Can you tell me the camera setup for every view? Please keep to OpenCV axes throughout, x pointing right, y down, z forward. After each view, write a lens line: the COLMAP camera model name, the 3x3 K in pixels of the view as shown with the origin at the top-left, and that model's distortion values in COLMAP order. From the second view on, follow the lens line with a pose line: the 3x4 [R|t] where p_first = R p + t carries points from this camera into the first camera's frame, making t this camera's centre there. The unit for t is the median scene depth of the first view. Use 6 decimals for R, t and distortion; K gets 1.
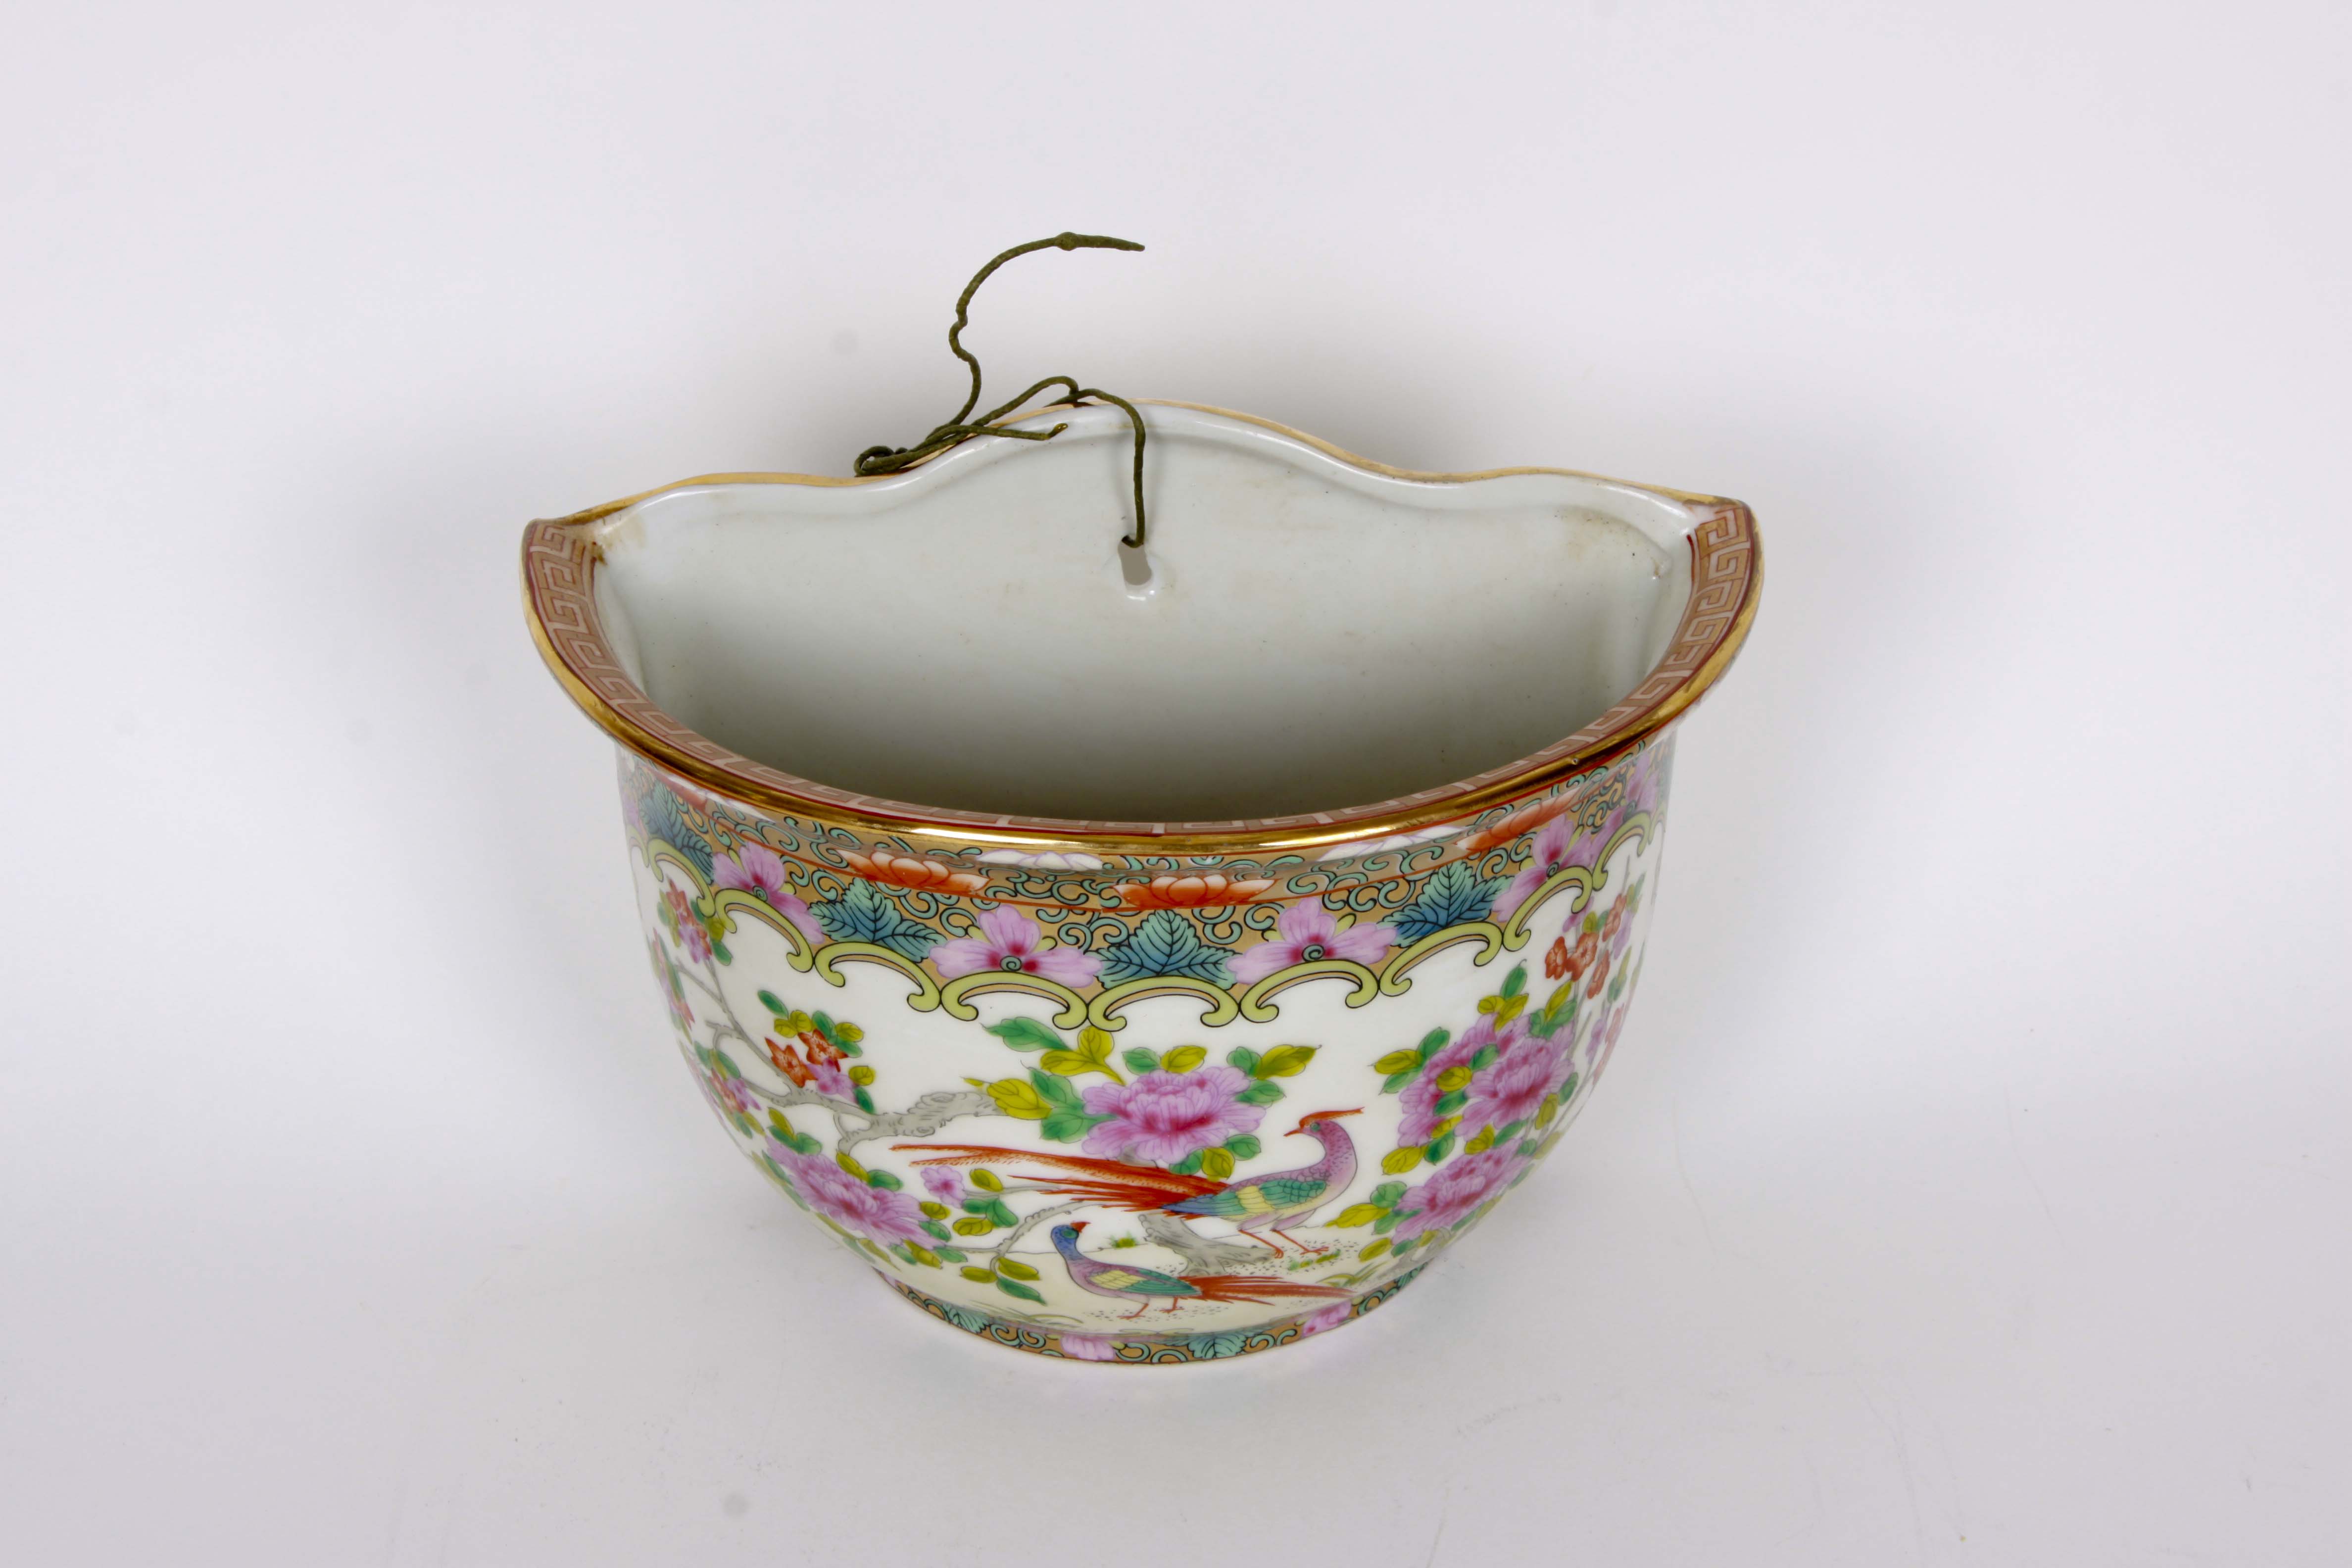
lens RADIAL K [[4691.1, 0, 1185.1], [0, 4691.1, 796.3], [0, 0, 1]] dist [0.099751, 0.000000]
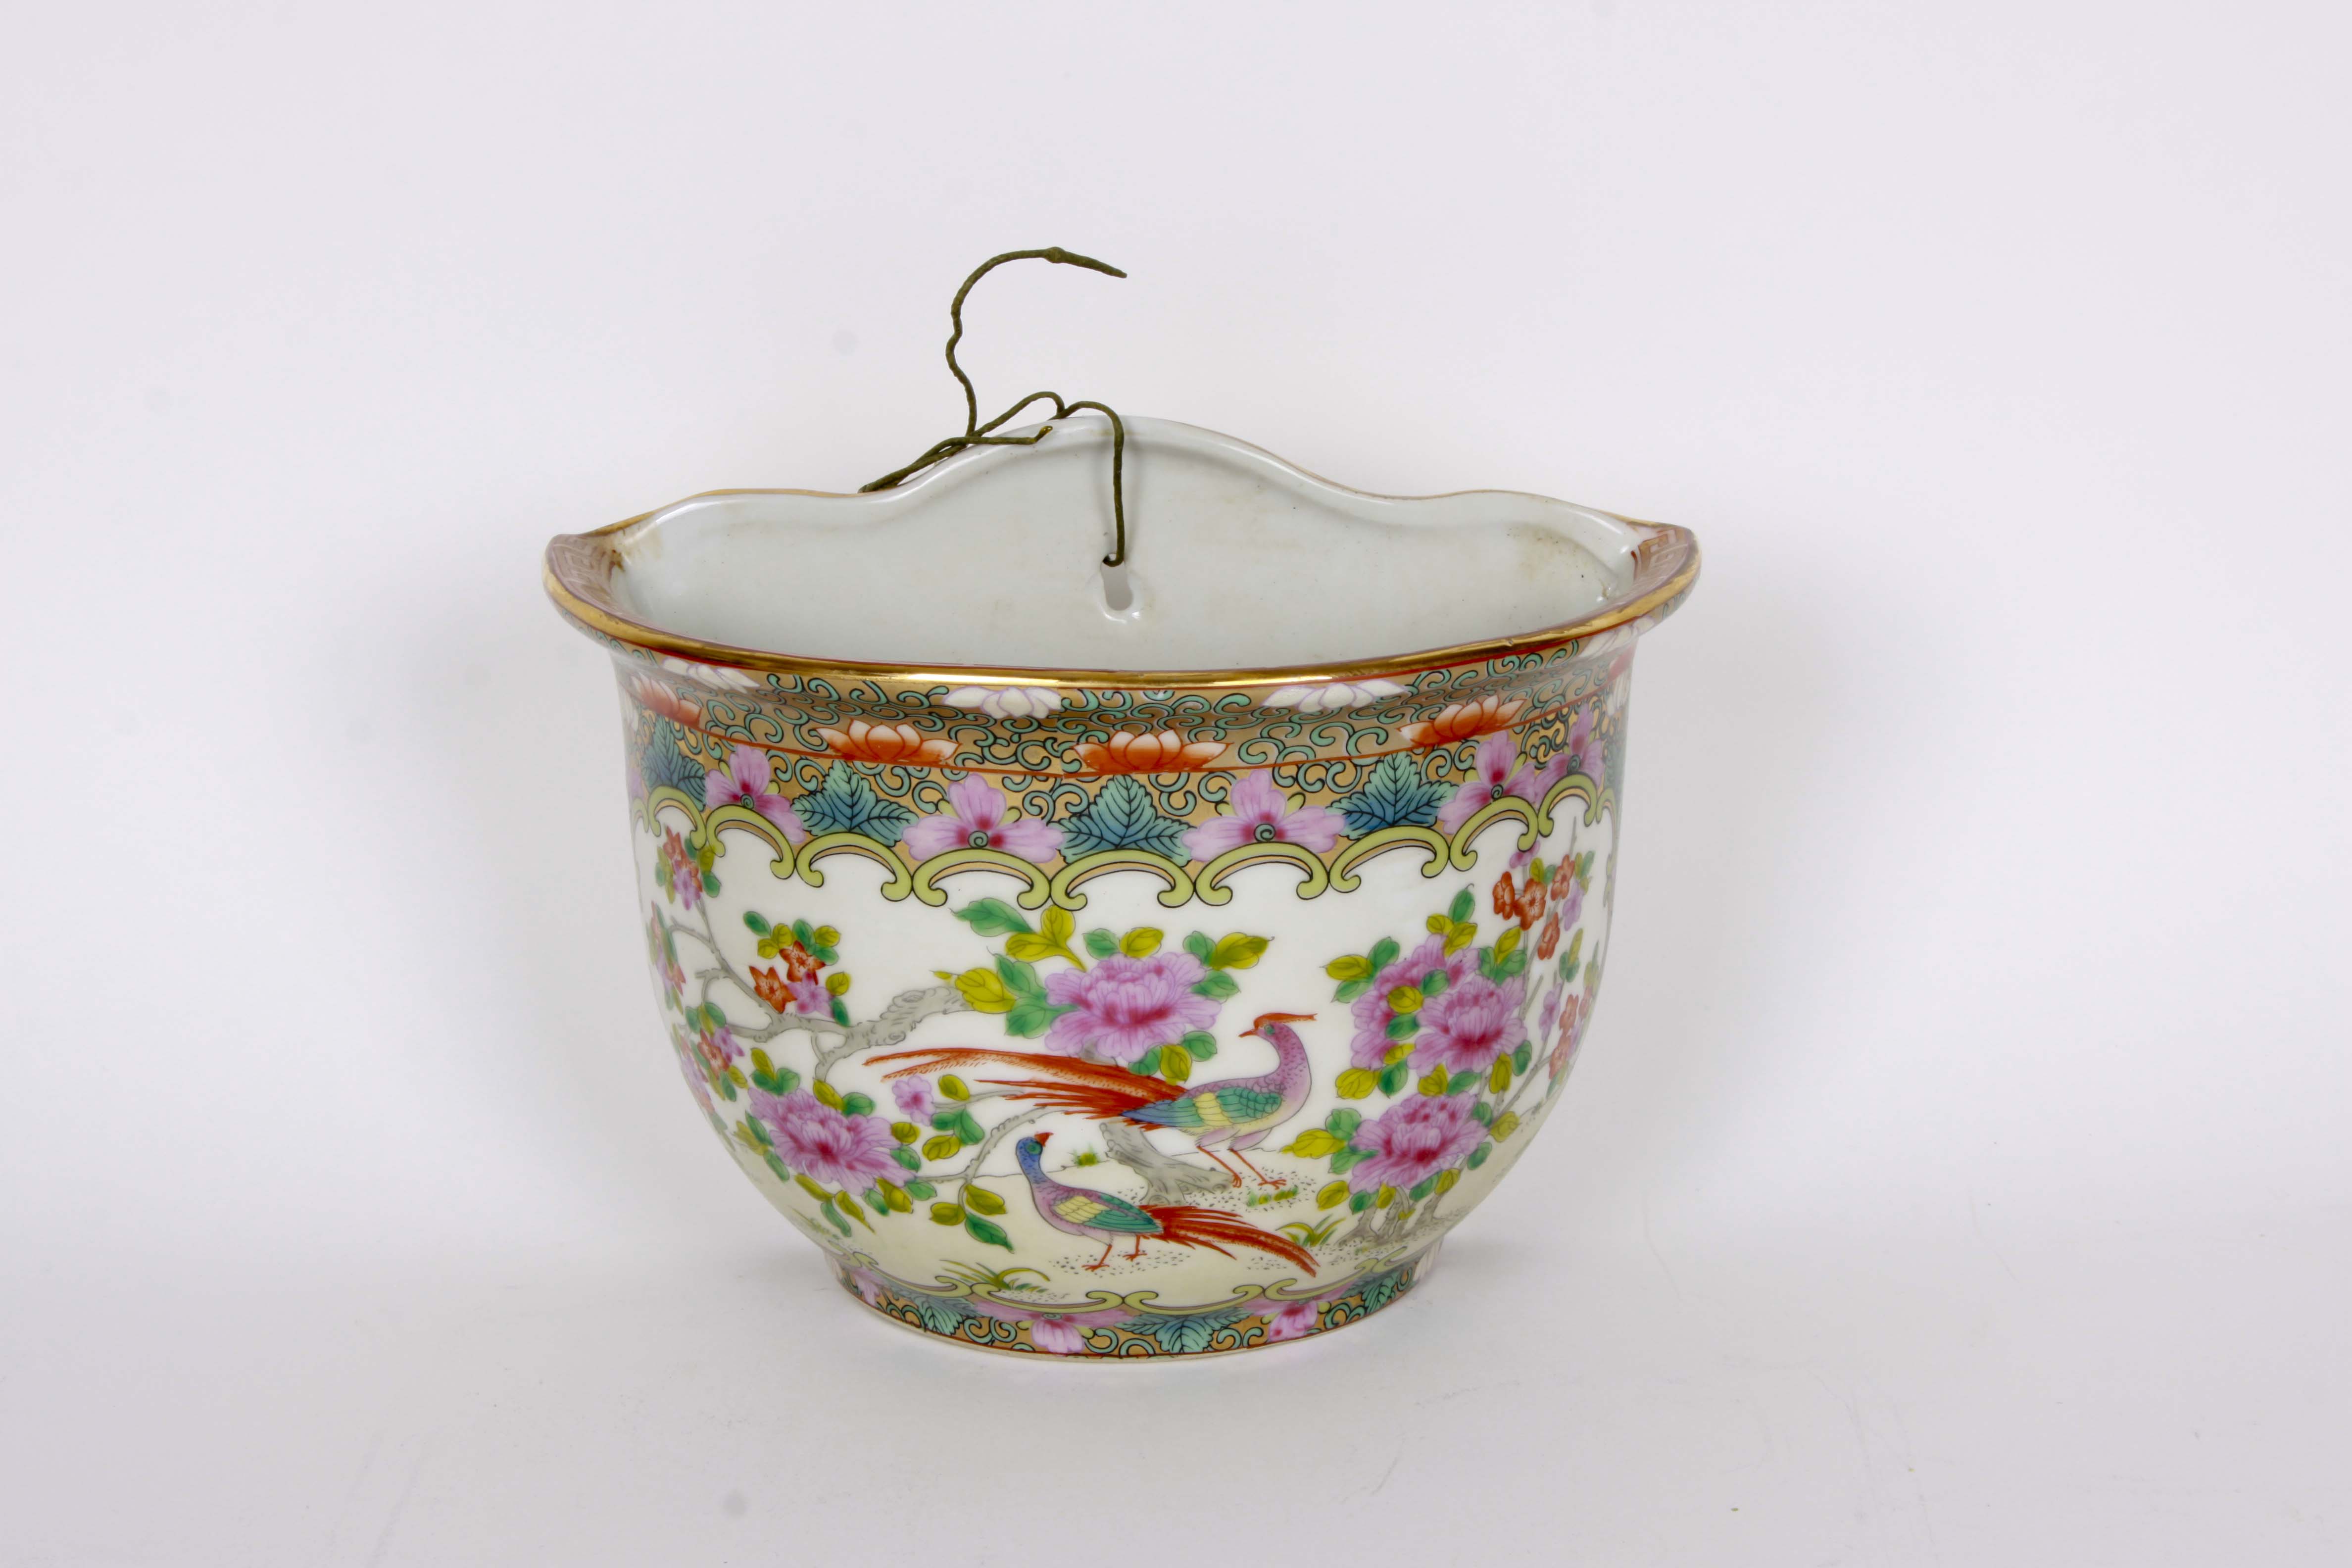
lens RADIAL K [[4691.1, 0, 1173.6], [0, 4691.1, 775.3], [0, 0, 1]] dist [0.099751, 0.000000]
pose [[0.999319, 0.007766, -0.036074, 0.042865], [-0.017636, 0.959237, -0.282053, 0.305059], [0.032413, 0.282497, 0.958720, -0.014461]]
